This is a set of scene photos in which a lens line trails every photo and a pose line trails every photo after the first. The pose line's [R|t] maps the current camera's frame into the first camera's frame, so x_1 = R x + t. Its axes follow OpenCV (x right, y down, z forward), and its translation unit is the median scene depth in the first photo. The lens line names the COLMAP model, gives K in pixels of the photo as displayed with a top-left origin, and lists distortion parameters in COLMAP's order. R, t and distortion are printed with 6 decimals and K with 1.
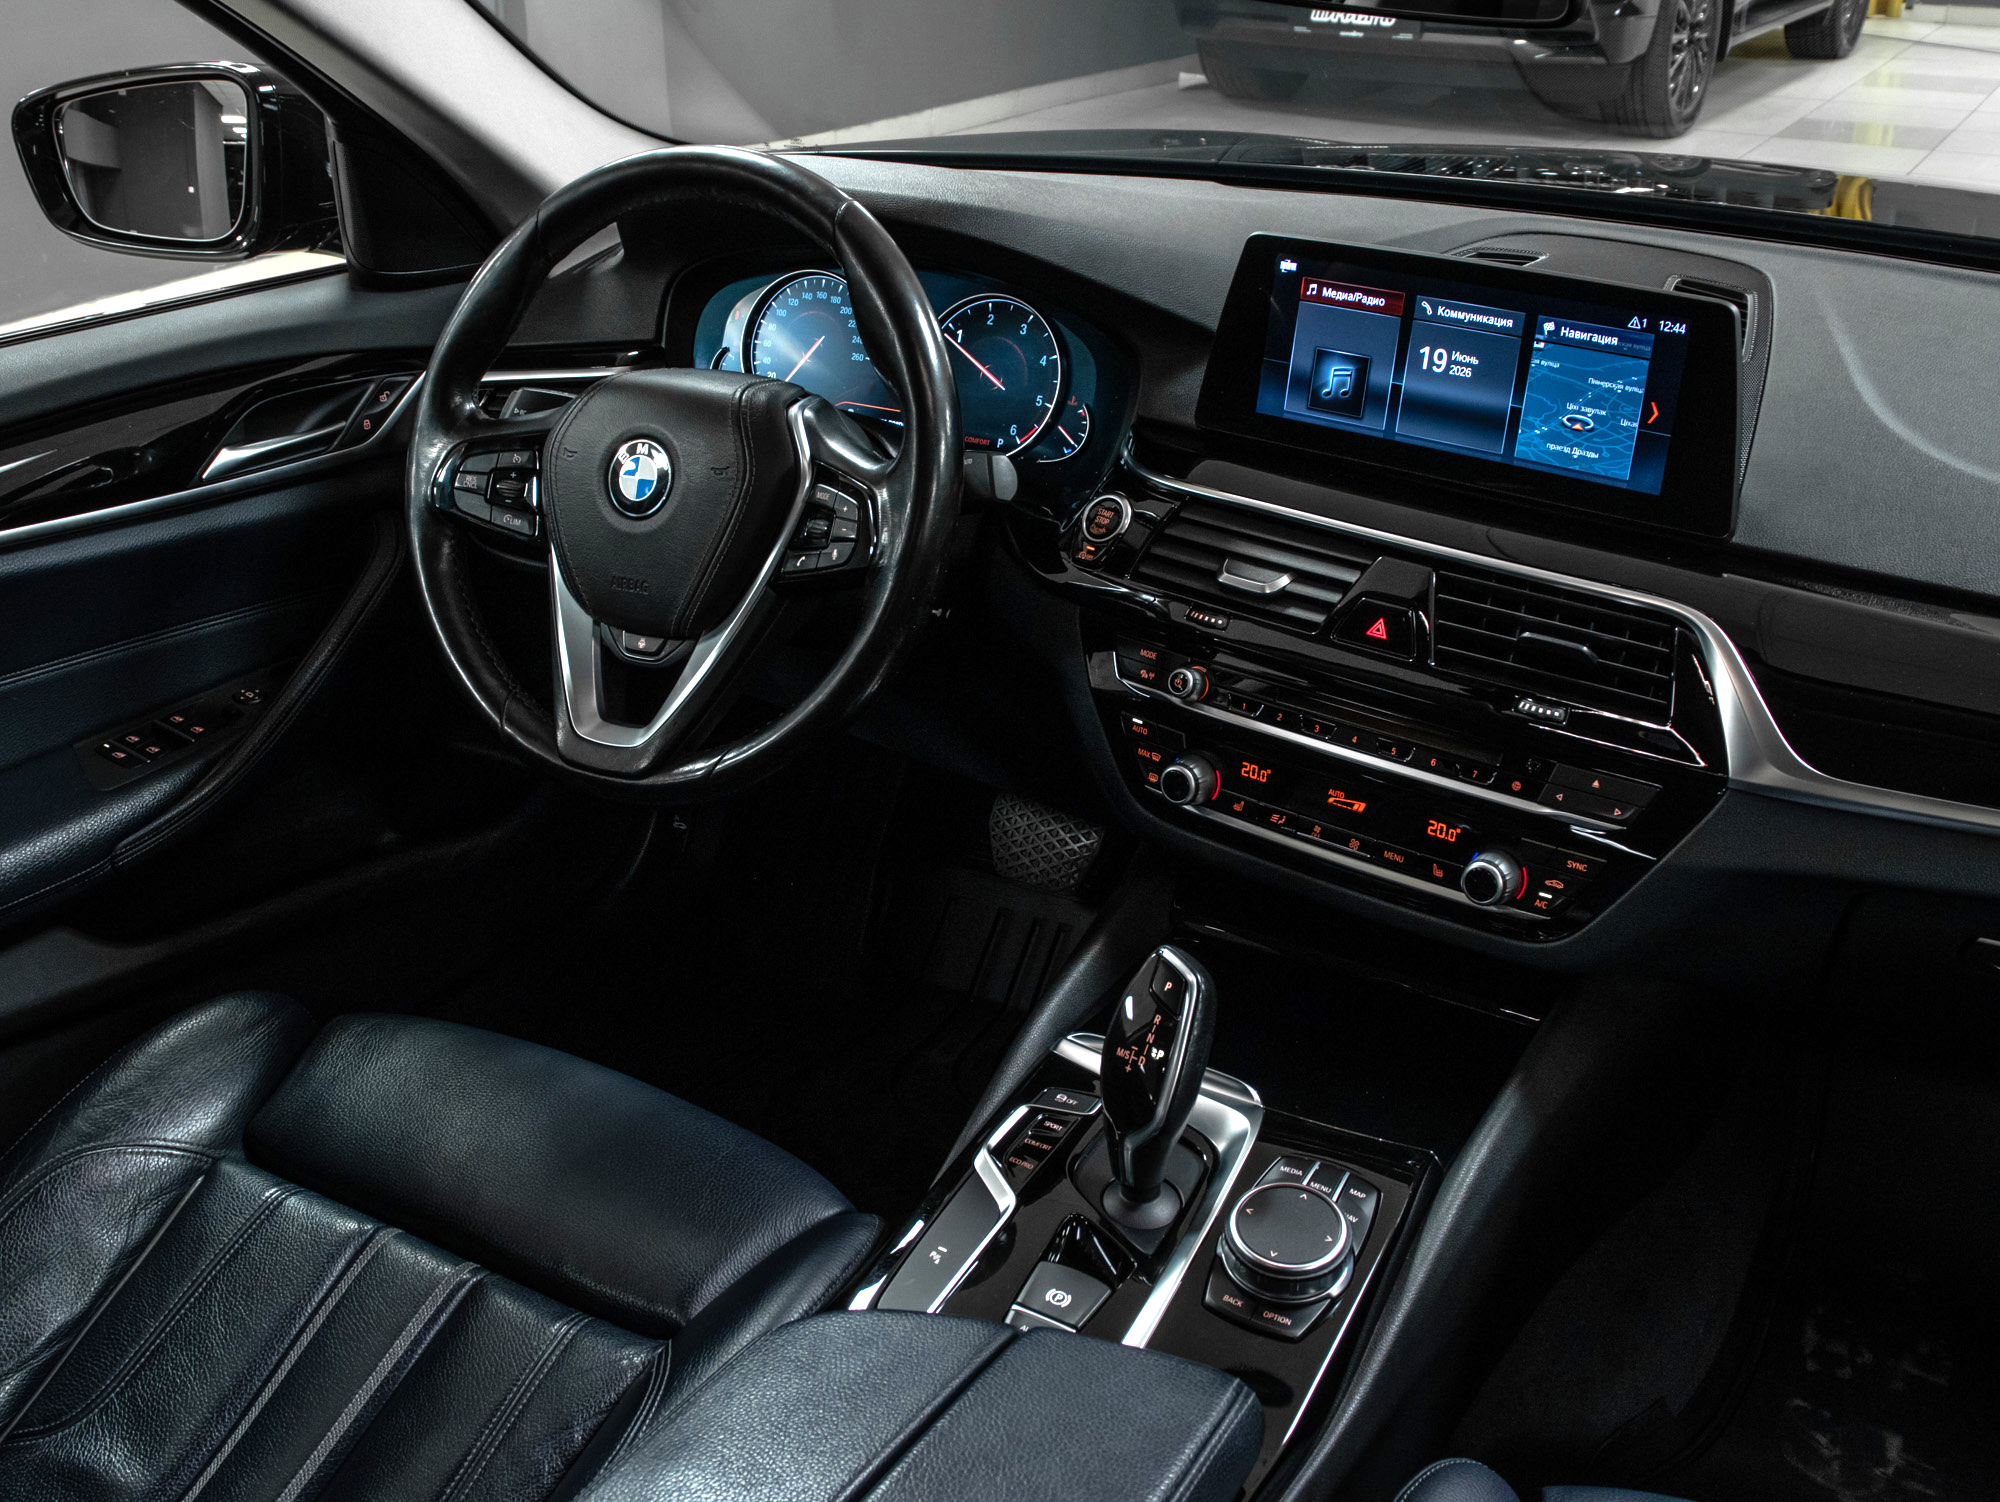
lens RADIAL K [[1995.3, 0, 996.7], [0, 1995.3, 730.1], [0, 0, 1]] dist [-0.182424, 0.245123]
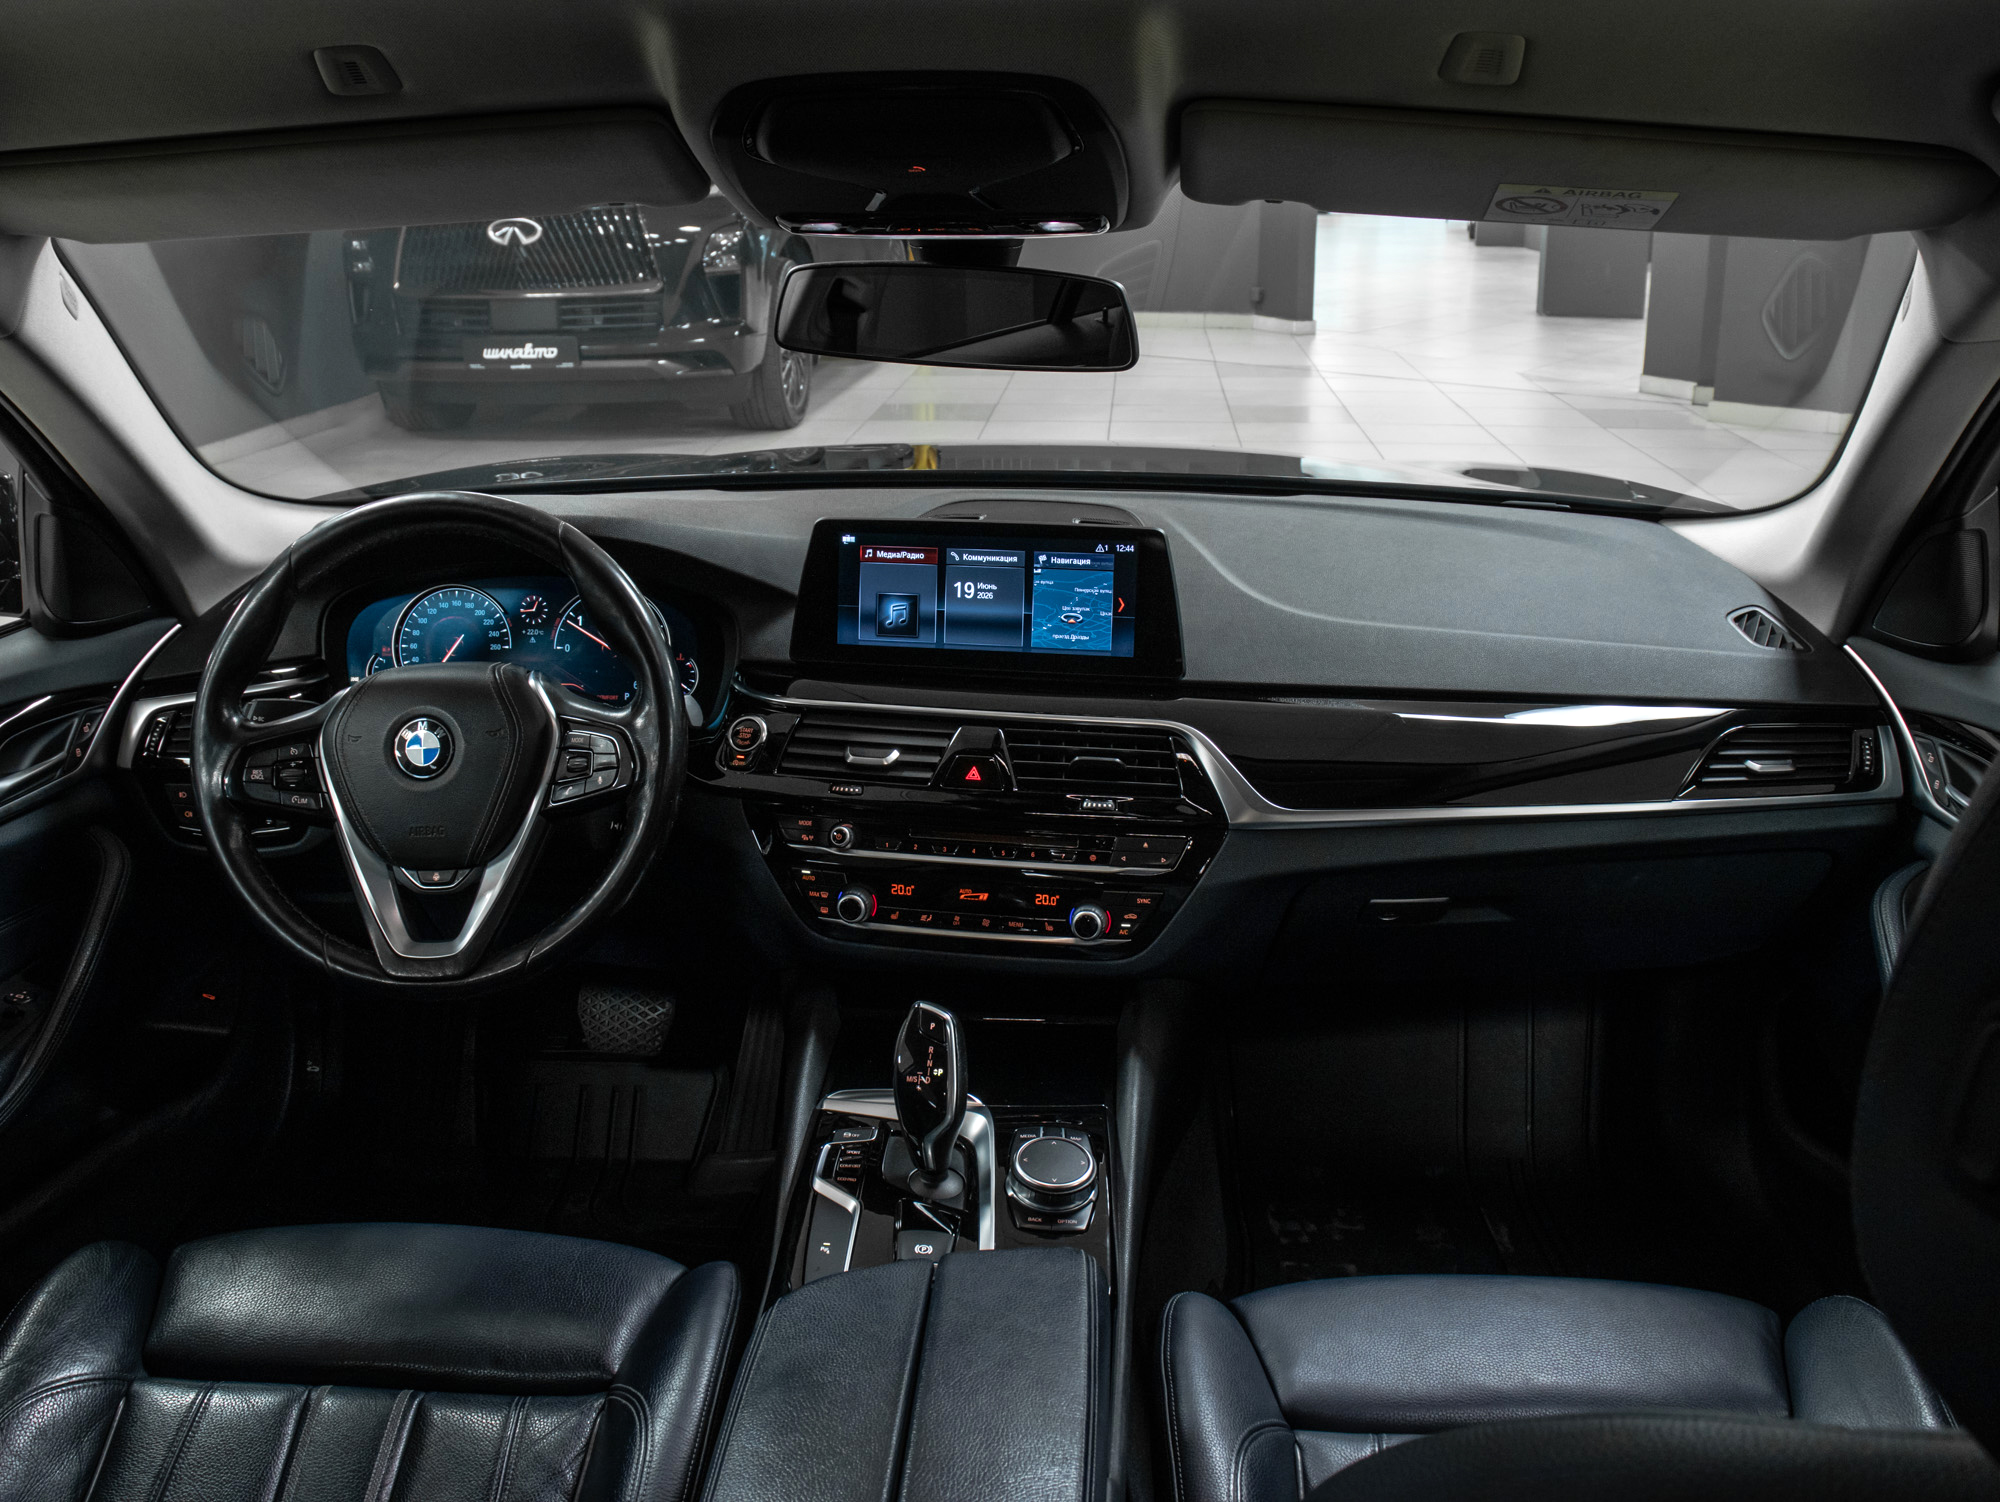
lens RADIAL K [[1779.3, 0, 1000.0], [0, 1779.3, 751.0], [0, 0, 1]] dist [-0.141460, 0.008002]
pose [[0.891545, -0.144110, 0.429396, -0.336780], [0.195173, 0.977734, -0.077094, 0.035888], [-0.408725, 0.152539, 0.899820, -0.182838]]
